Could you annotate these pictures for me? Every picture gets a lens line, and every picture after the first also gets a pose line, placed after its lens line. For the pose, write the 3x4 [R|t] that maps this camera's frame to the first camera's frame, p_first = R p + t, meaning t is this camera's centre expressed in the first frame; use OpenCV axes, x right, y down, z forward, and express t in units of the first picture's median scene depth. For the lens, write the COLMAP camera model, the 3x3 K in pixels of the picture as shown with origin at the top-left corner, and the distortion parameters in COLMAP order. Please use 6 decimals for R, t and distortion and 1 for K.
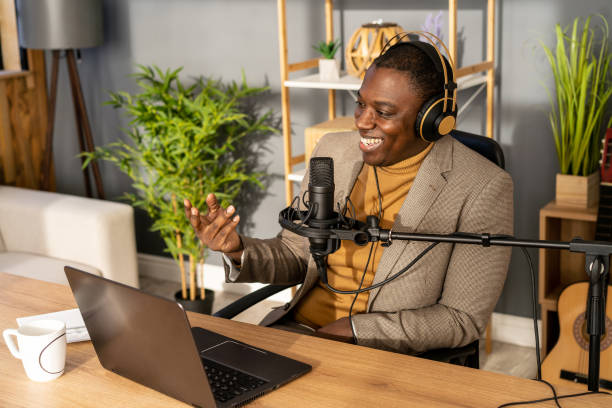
lens RADIAL K [[987.0, 0, 306.0], [0, 987.0, 204.0], [0, 0, 1]] dist [0.010897, 0.116239]
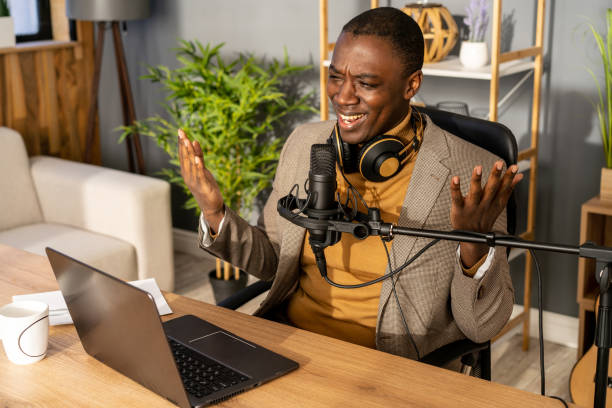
lens RADIAL K [[987.0, 0, 306.0], [0, 987.0, 204.0], [0, 0, 1]] dist [0.010897, 0.116239]
pose [[0.996381, 0.043015, -0.073311, 0.036033], [-0.041349, 0.998854, 0.024088, -0.006008], [0.074263, -0.020970, 0.997018, 0.027121]]
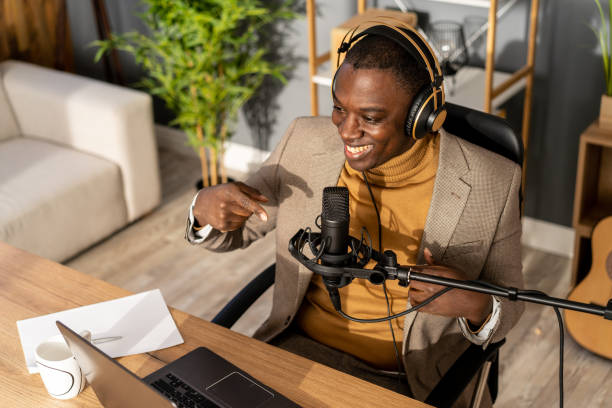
lens RADIAL K [[987.0, 0, 306.0], [0, 987.0, 204.0], [0, 0, 1]] dist [0.010897, 0.116239]
pose [[0.999194, 0.018856, -0.035446, 0.010594], [-0.010388, 0.974208, 0.225411, -0.119402], [0.038782, -0.224861, 0.973619, 0.058904]]
